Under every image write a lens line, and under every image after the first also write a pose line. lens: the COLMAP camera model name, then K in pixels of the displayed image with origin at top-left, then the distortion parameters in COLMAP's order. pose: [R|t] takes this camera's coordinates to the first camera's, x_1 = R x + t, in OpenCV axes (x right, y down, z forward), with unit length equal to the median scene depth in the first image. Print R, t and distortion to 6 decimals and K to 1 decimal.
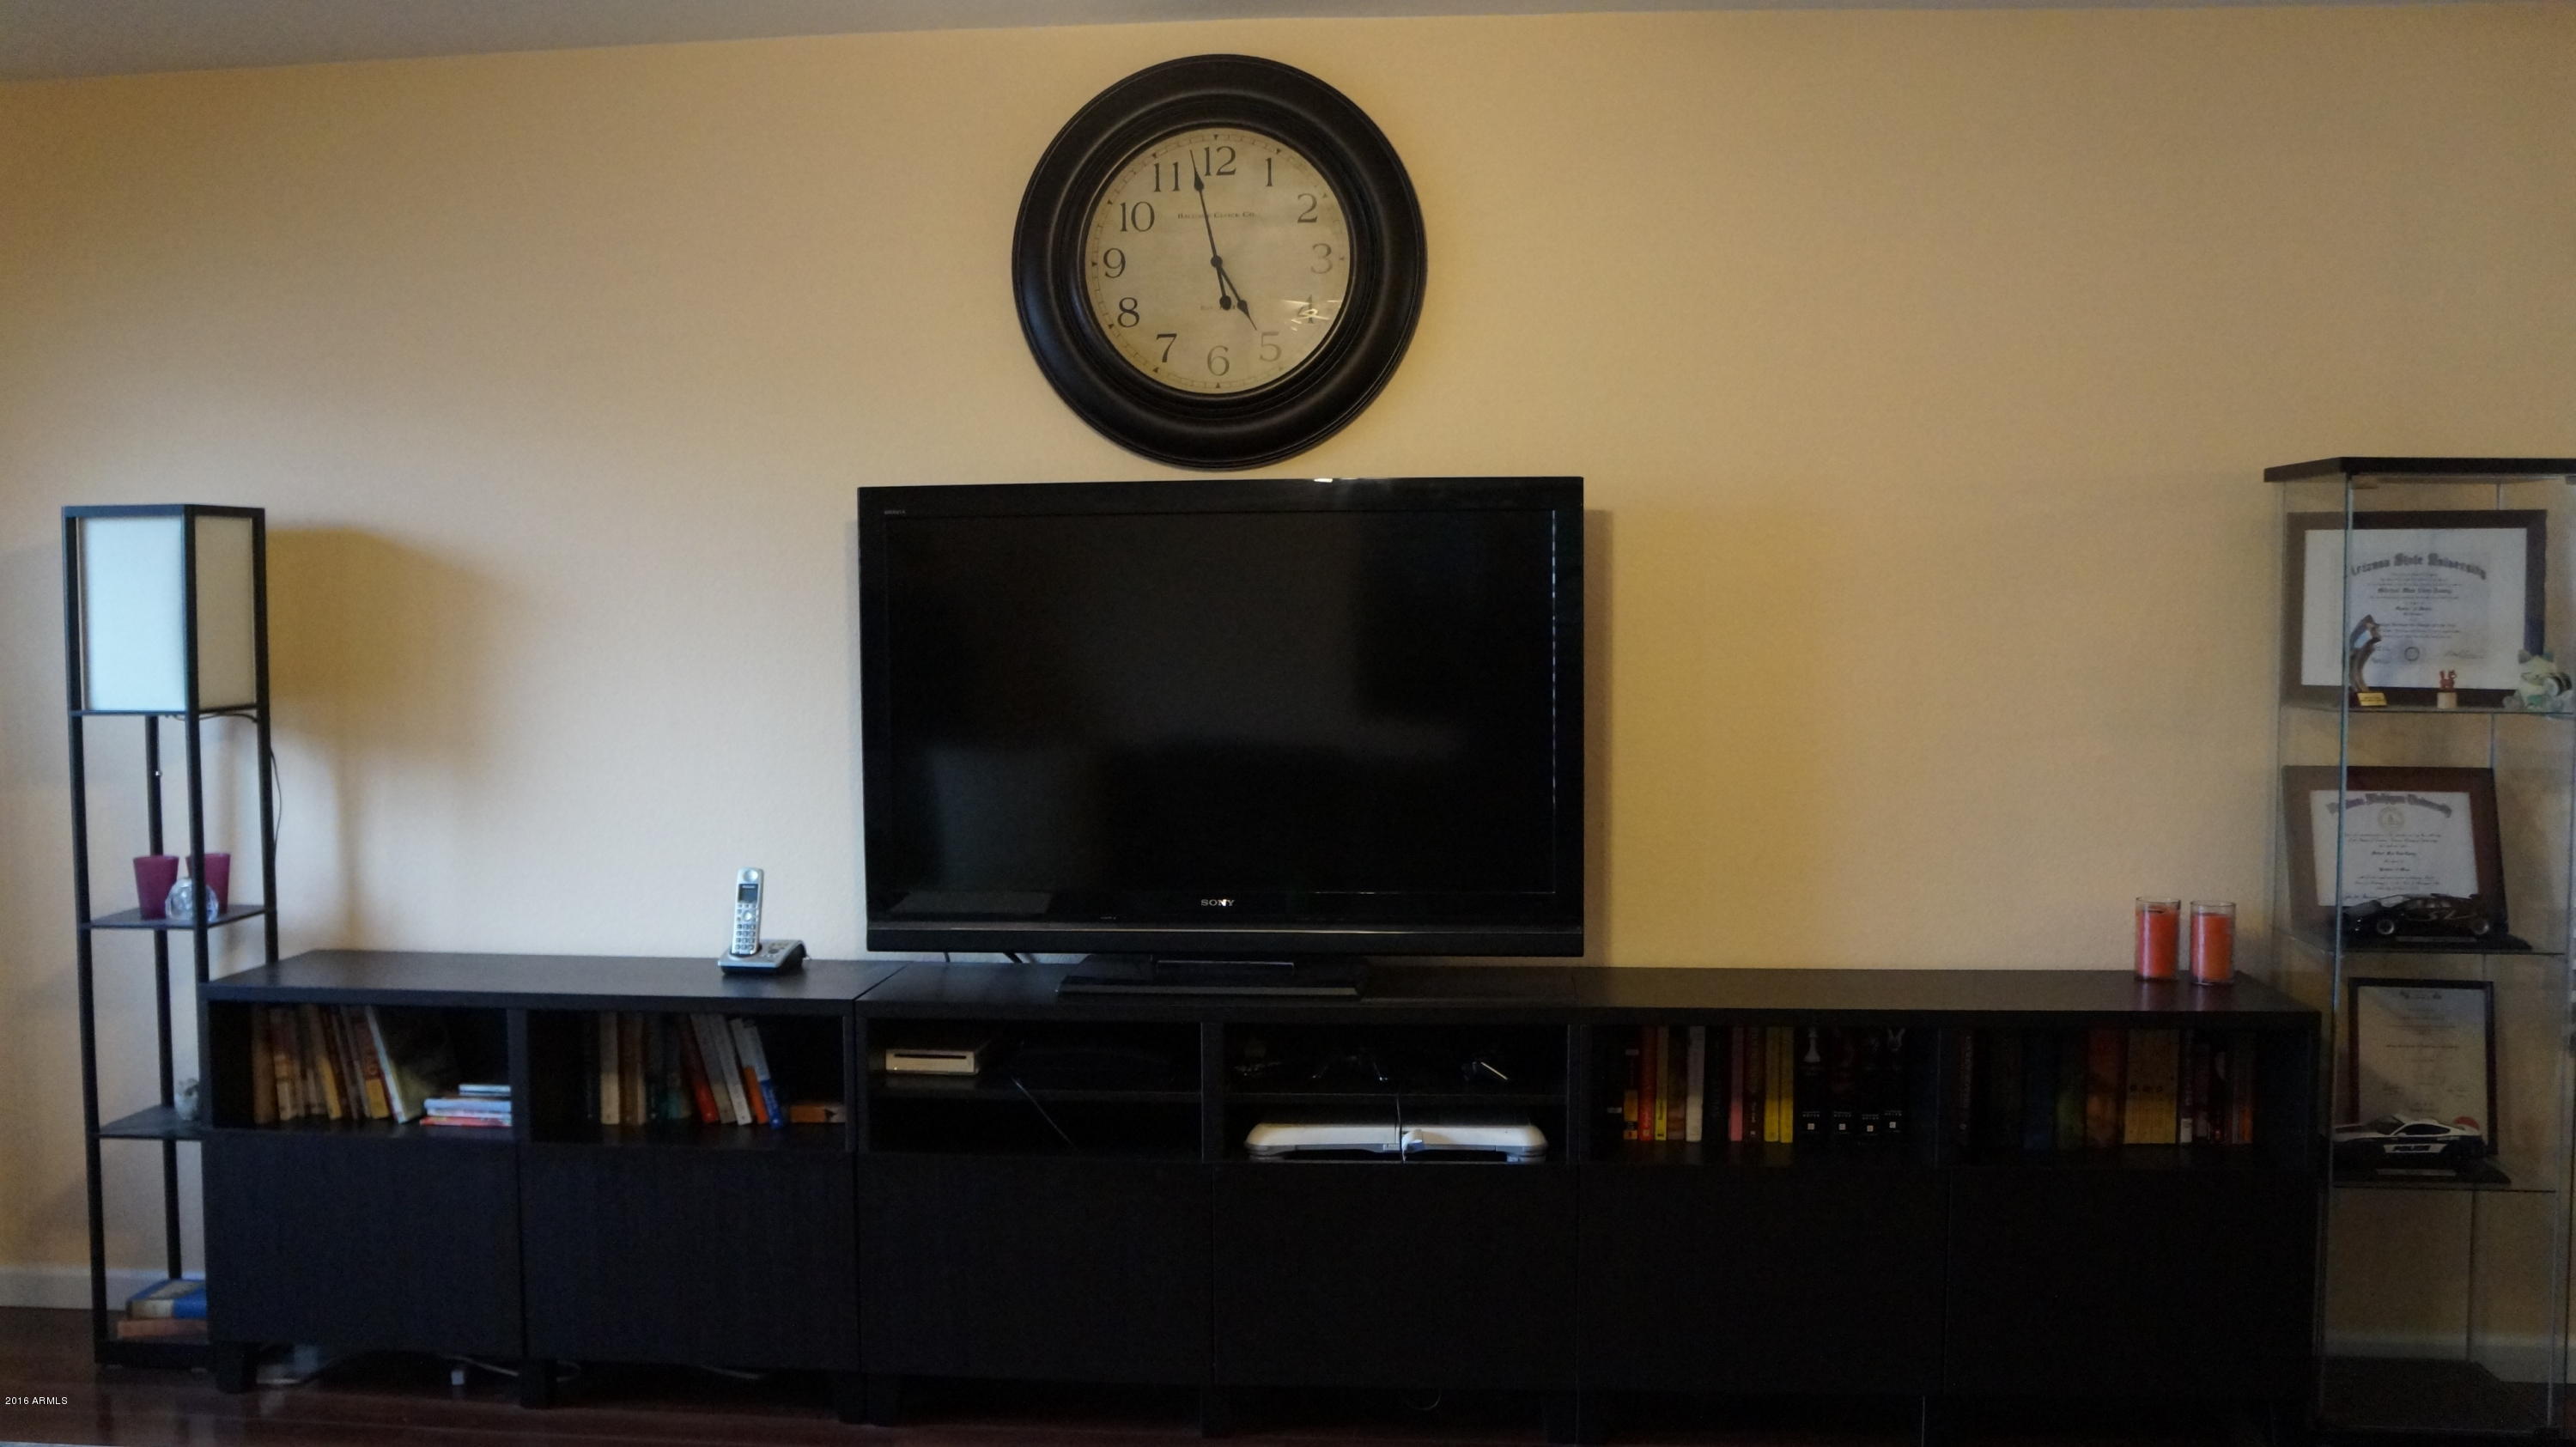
lens RADIAL K [[2263.8, 0, 1256.3], [0, 2263.8, 709.7], [0, 0, 1]] dist [-0.148836, 0.190946]
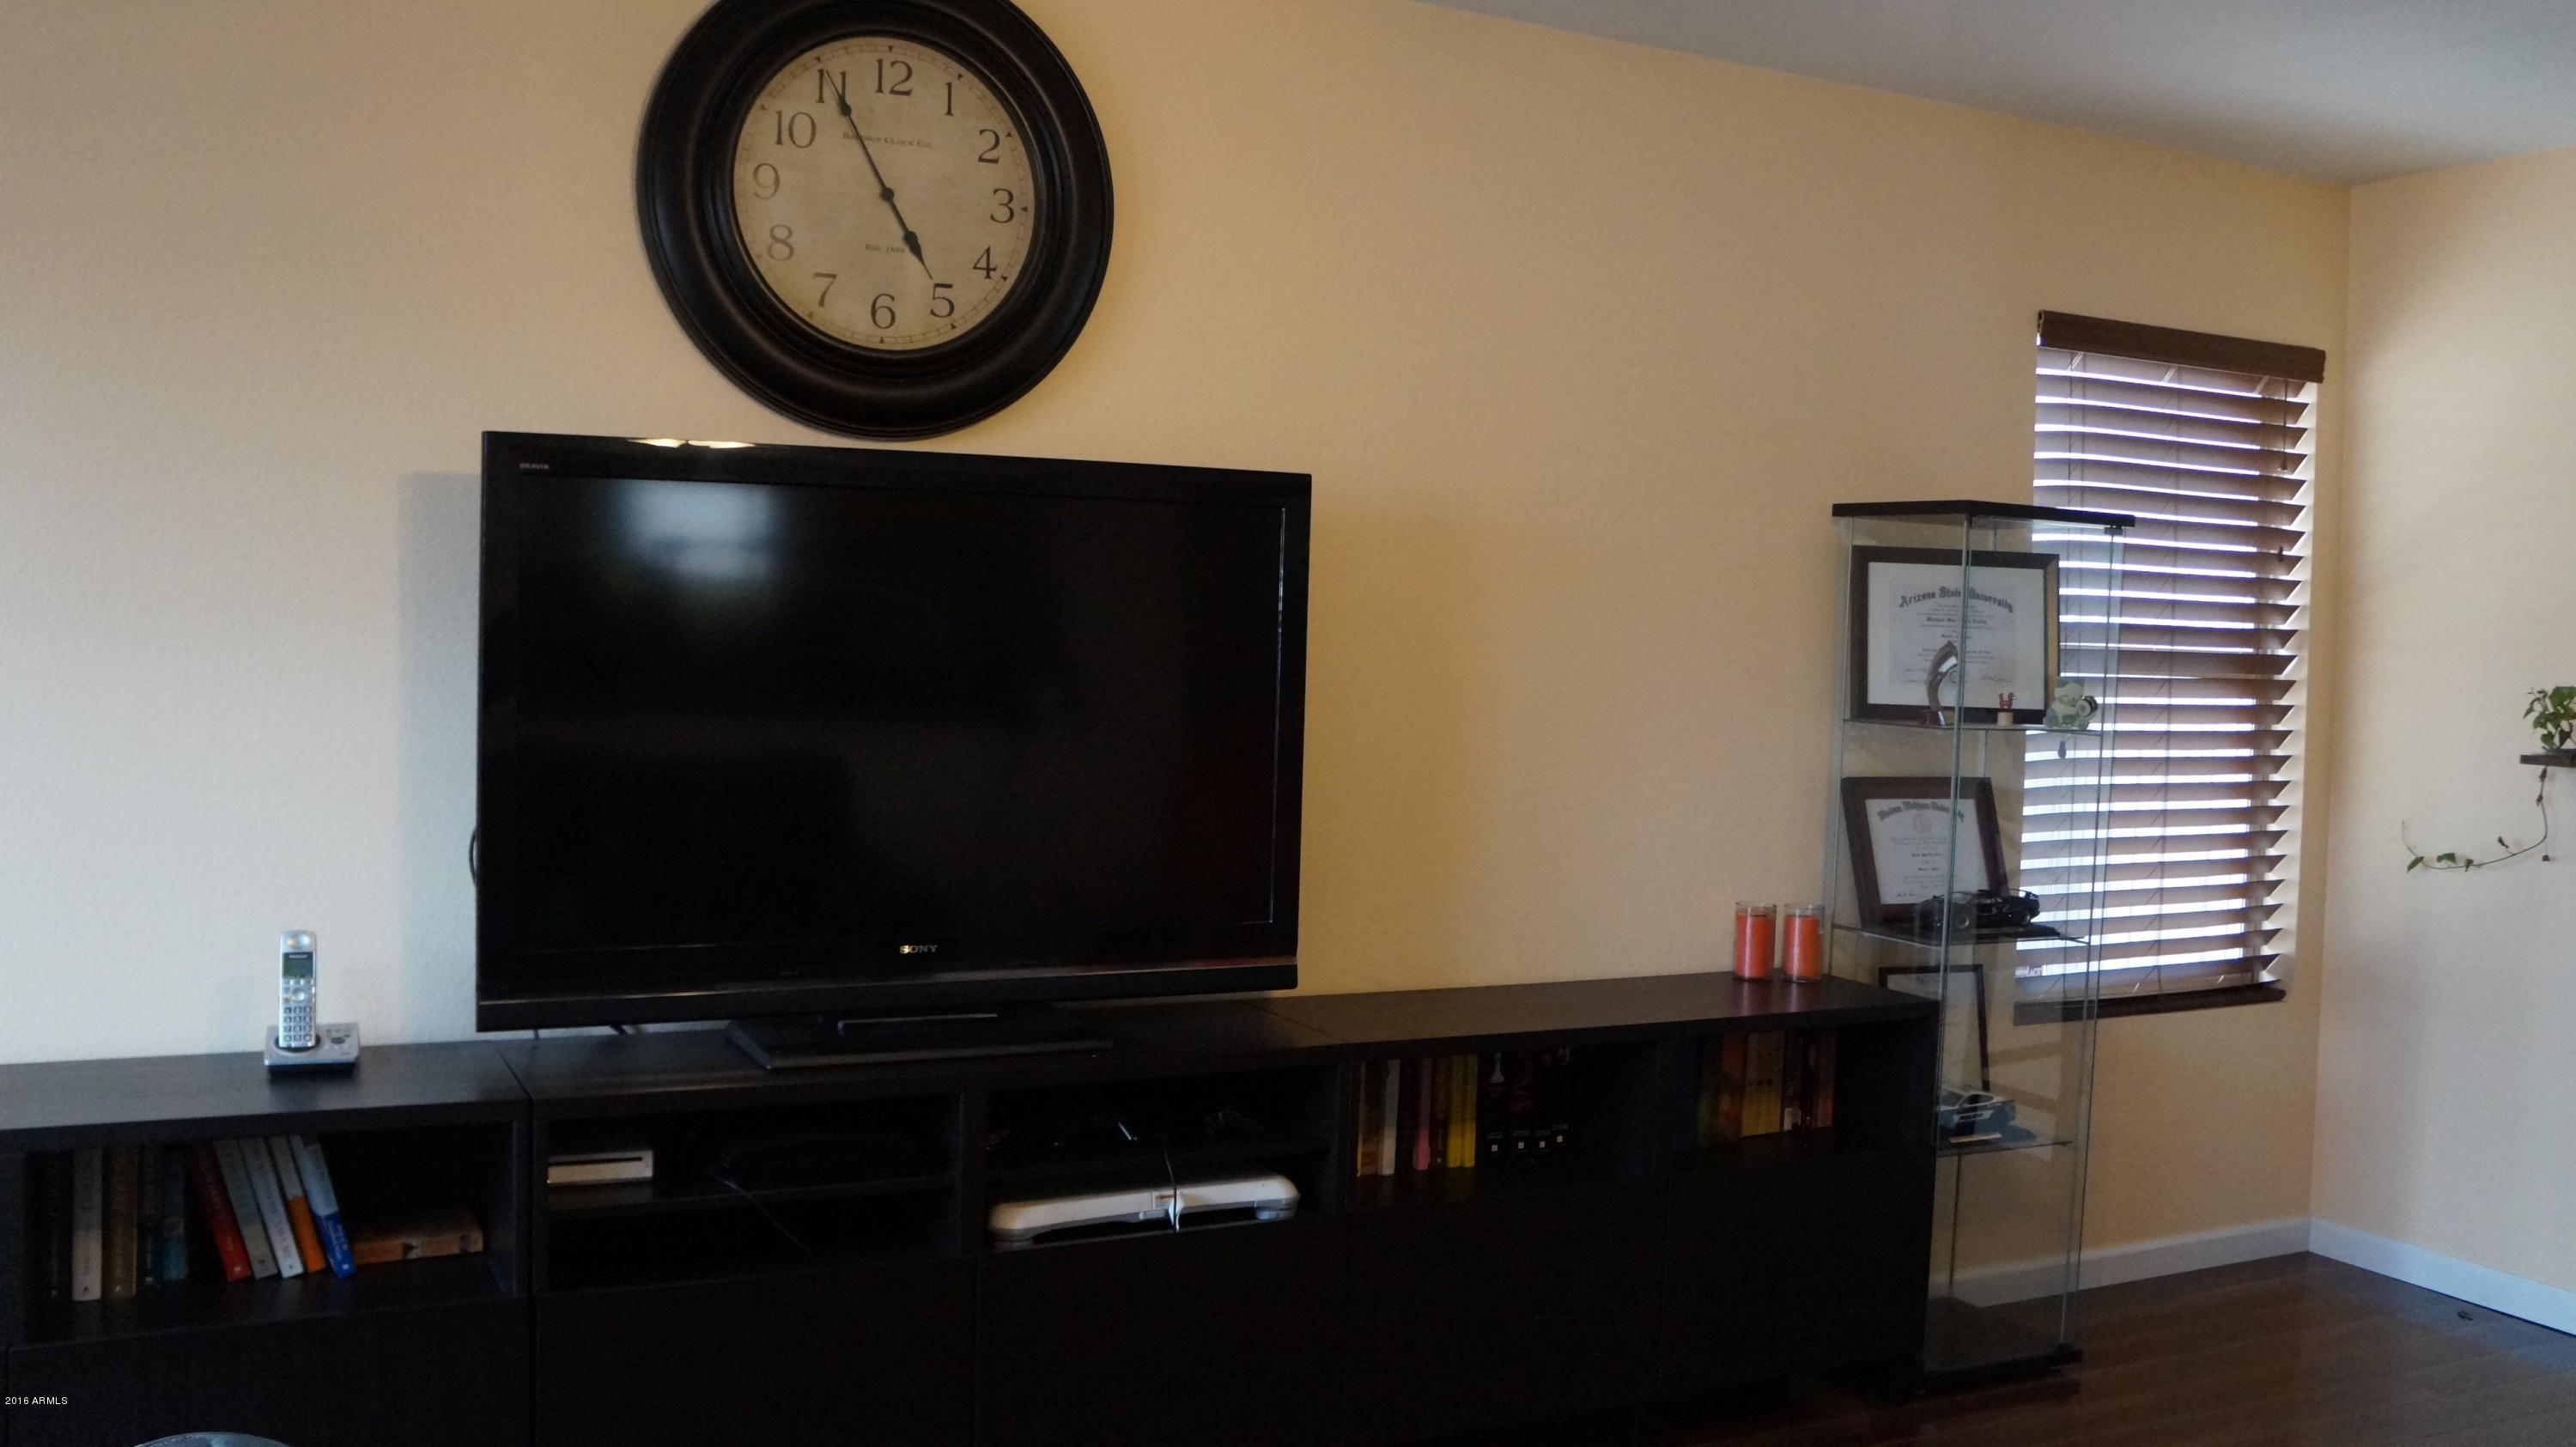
lens RADIAL K [[2263.8, 0, 1256.3], [0, 2263.8, 709.7], [0, 0, 1]] dist [-0.148836, 0.190946]
pose [[0.844187, 0.006470, 0.536010, -0.369328], [-0.007158, 0.999974, -0.000798, -0.004934], [-0.536001, -0.003163, 0.844211, 0.219961]]
